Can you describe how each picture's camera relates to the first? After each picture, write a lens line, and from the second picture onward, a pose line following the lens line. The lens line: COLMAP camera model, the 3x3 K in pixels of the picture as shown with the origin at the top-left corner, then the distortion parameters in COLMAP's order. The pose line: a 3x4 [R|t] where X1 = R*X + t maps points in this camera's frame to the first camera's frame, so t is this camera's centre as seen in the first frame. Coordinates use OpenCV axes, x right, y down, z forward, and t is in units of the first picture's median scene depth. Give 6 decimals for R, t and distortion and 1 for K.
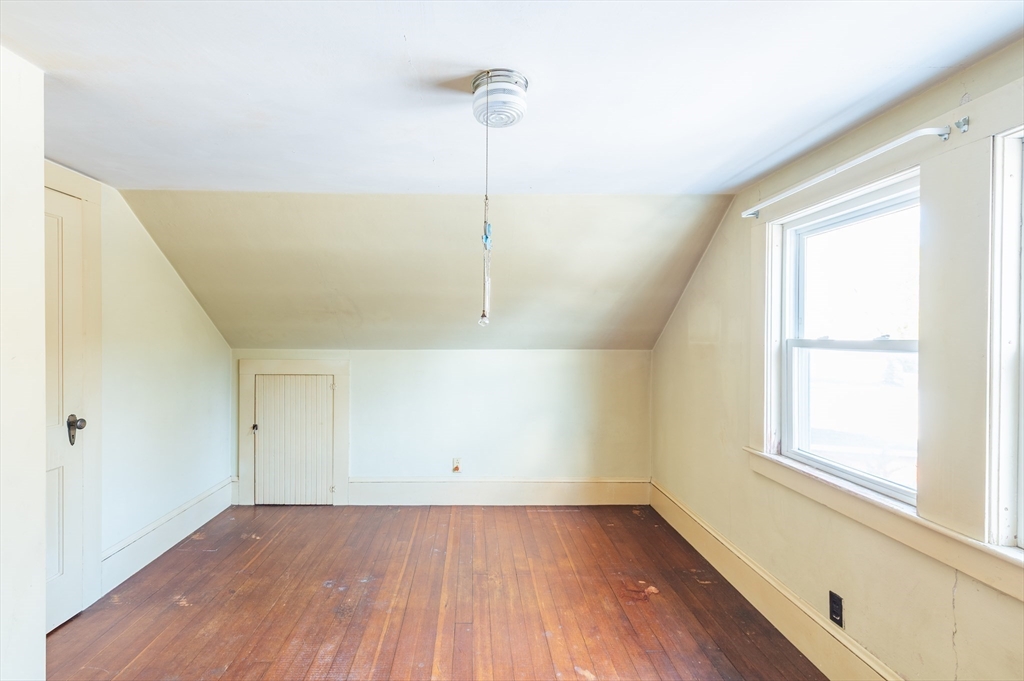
lens RADIAL K [[497.2, 0, 512.0], [0, 497.2, 340.5], [0, 0, 1]] dist [0.001804, 0.000371]
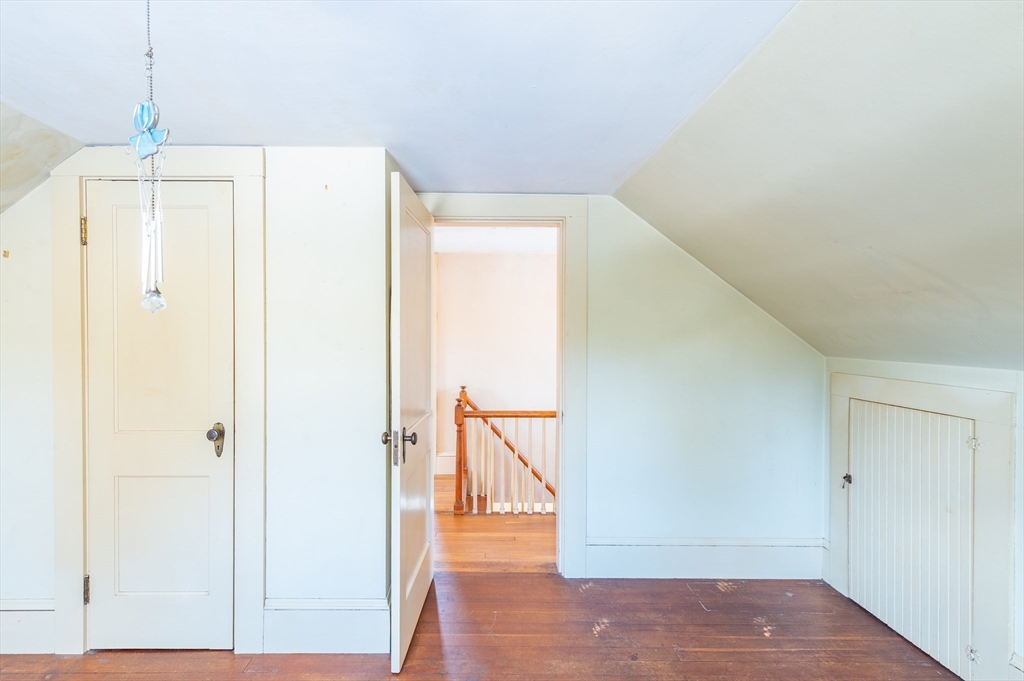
lens RADIAL K [[497.2, 0, 512.0], [0, 497.2, 340.5], [0, 0, 1]] dist [0.001804, 0.000371]
pose [[-0.102289, 0.000051, -0.994755, 0.206442], [-0.018472, 0.999827, 0.001951, 0.000046], [0.994583, 0.018575, -0.102270, 0.728111]]
